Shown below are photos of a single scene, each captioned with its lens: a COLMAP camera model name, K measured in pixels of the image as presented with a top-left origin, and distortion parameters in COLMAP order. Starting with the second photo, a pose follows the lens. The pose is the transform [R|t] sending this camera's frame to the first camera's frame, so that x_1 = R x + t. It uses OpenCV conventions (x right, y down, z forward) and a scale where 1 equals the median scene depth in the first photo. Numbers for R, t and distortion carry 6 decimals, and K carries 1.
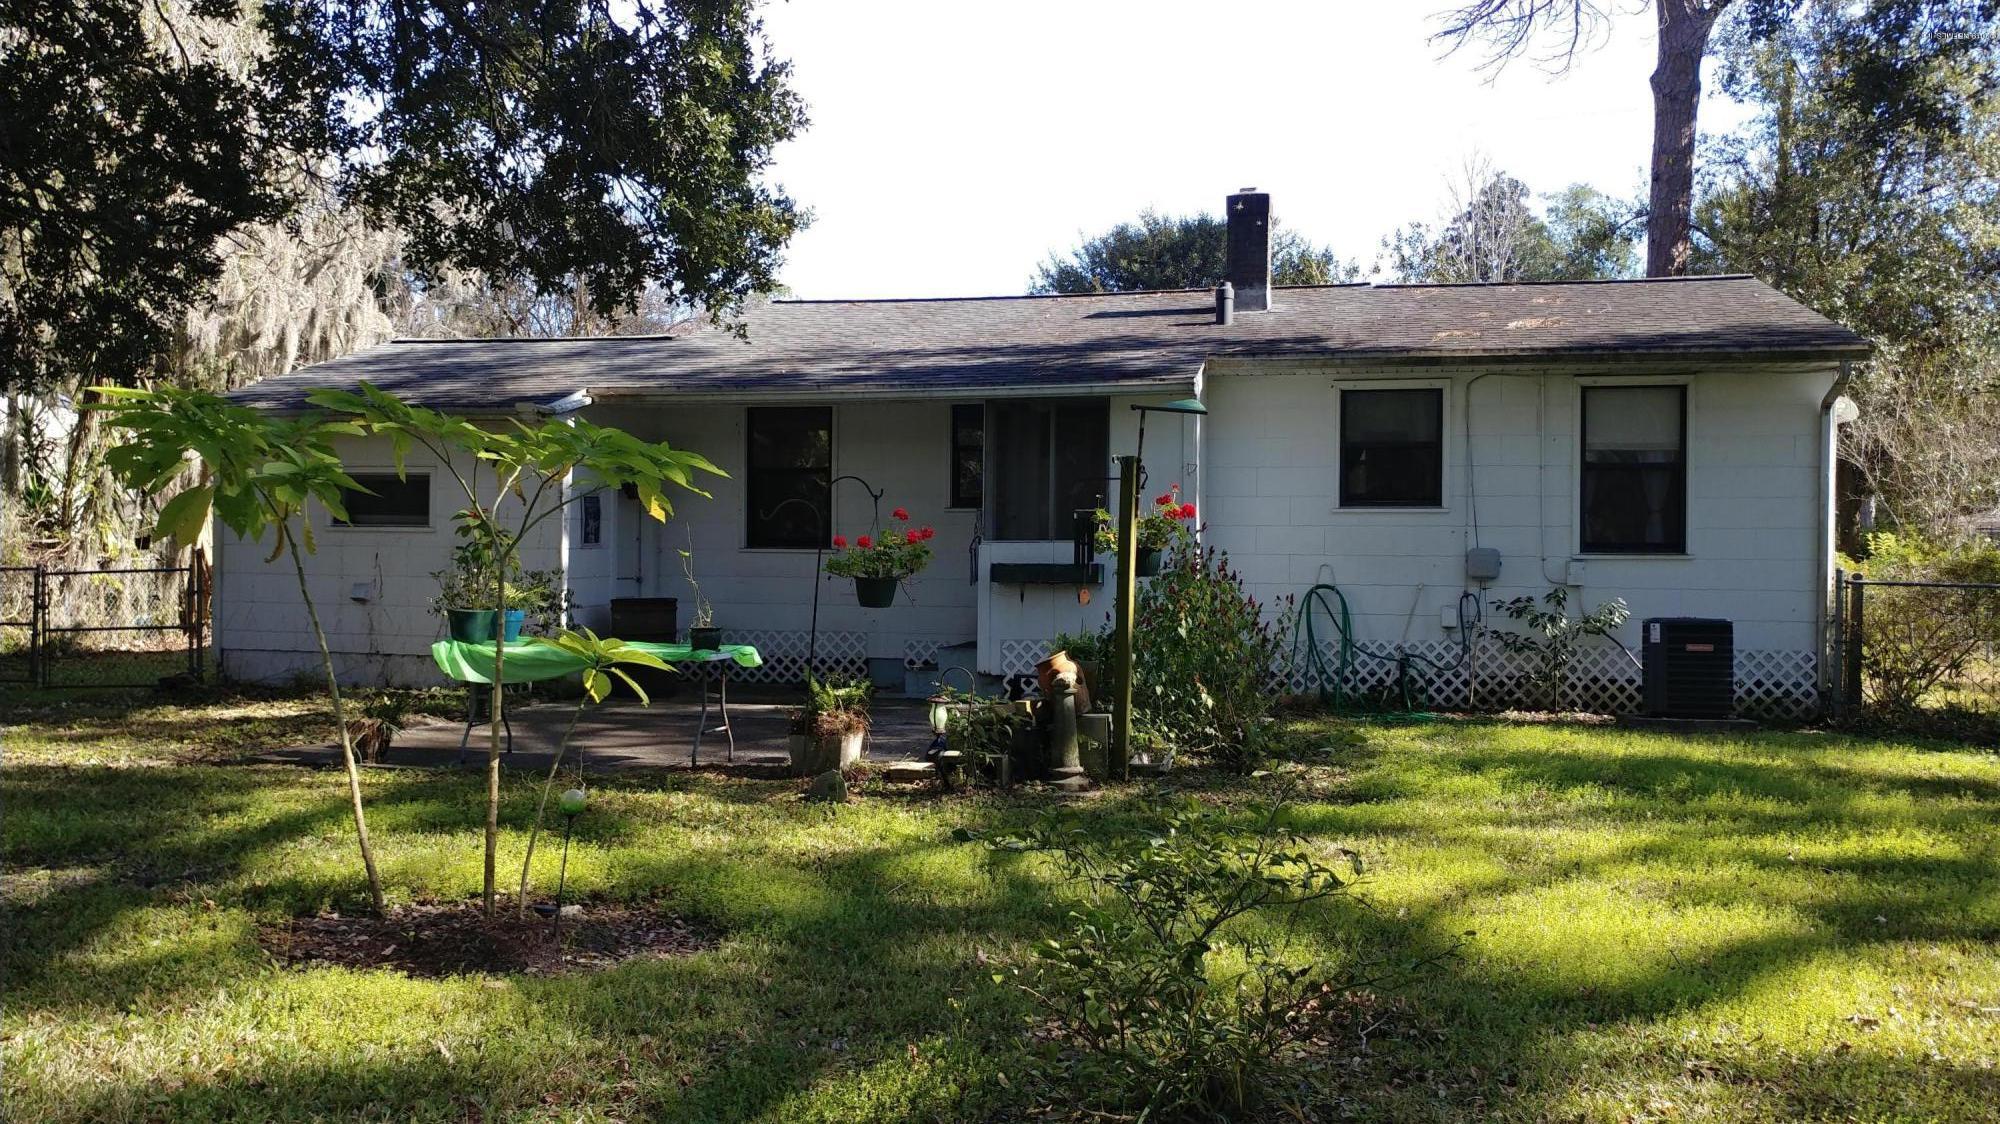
lens RADIAL K [[1704.7, 0, 1004.8], [0, 1704.7, 561.6], [0, 0, 1]] dist [-0.016824, -0.004478]
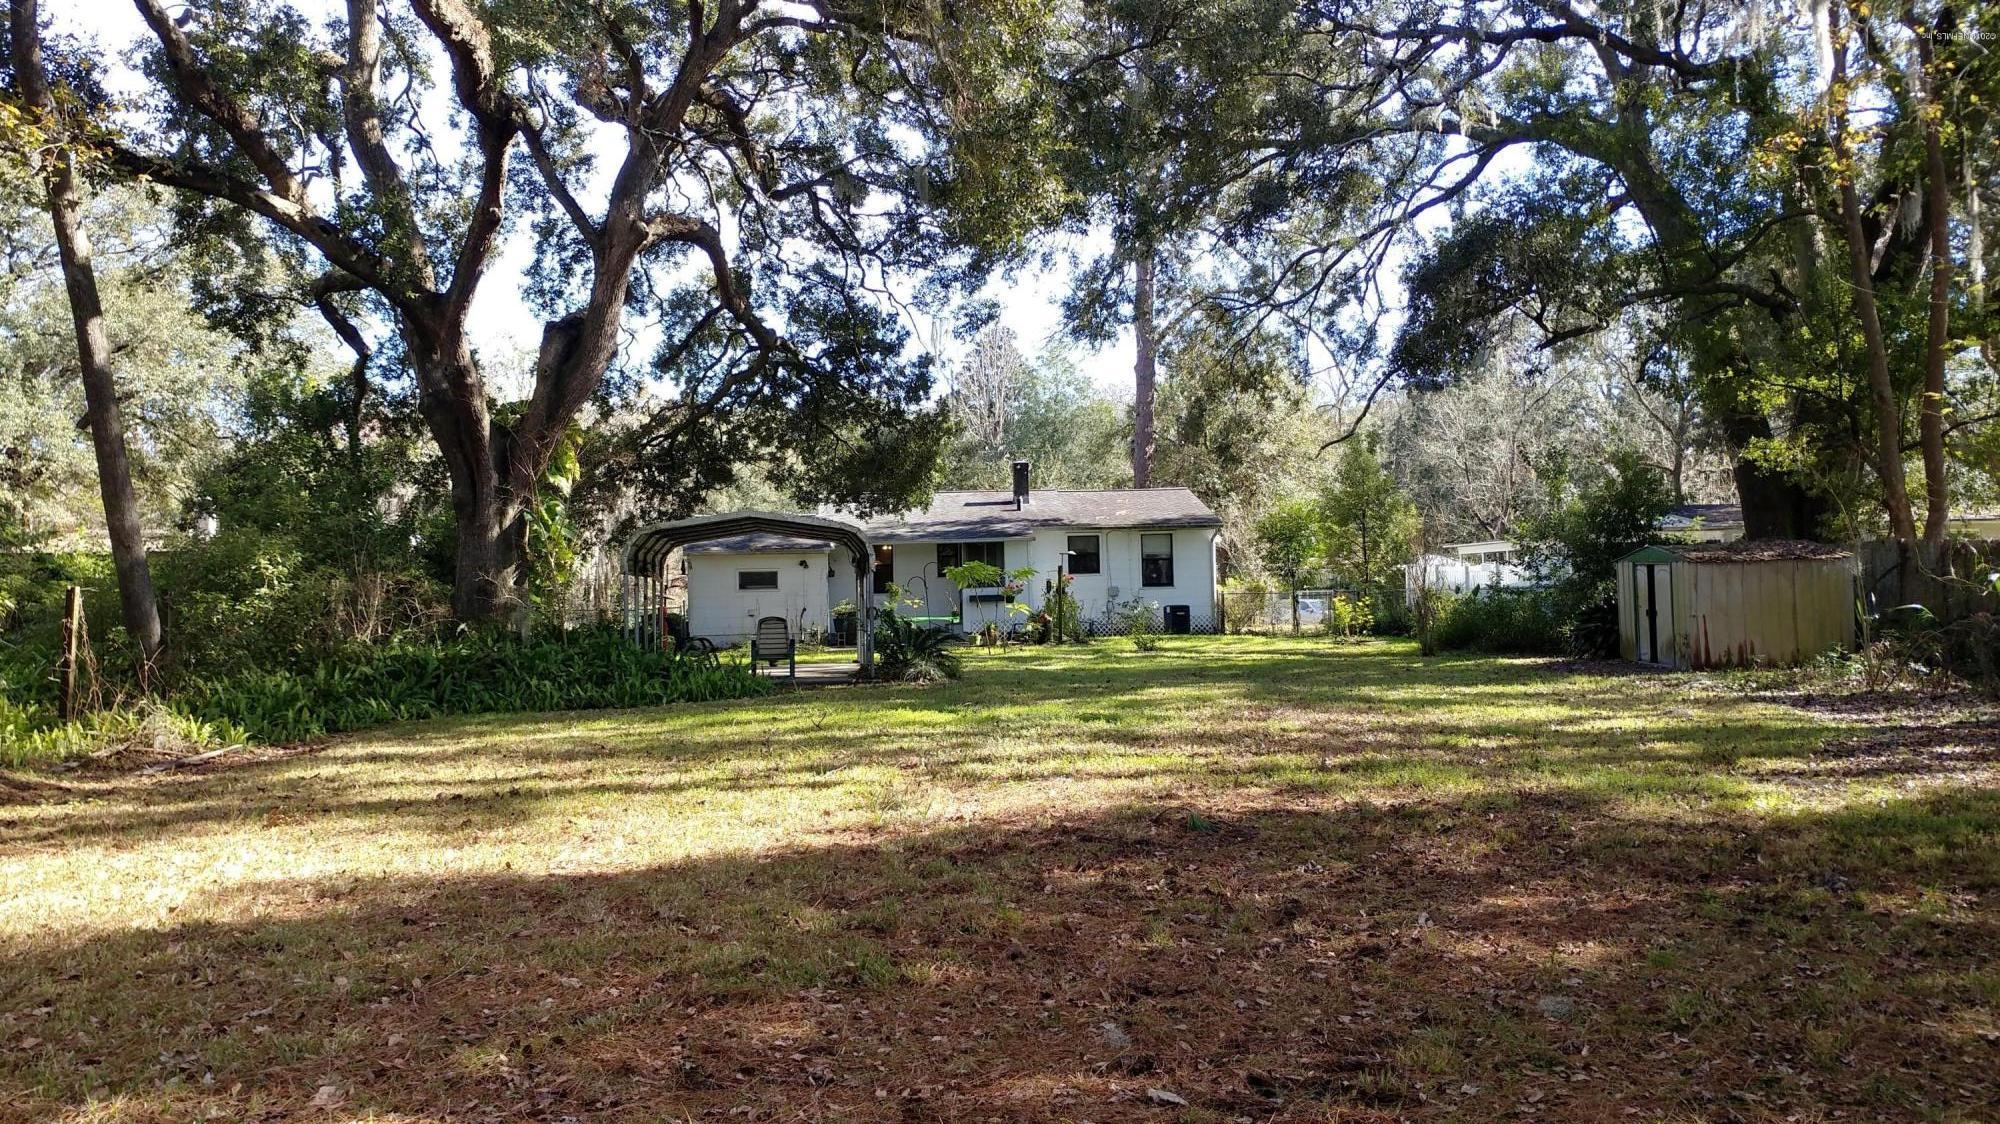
lens RADIAL K [[1704.7, 0, 998.5], [0, 1704.7, 561.6], [0, 0, 1]] dist [-0.016824, -0.004478]
pose [[0.948439, -0.022932, 0.316130, -0.916760], [0.031326, 0.999278, -0.021496, 0.007159], [-0.315409, 0.030291, 0.948472, -1.923824]]
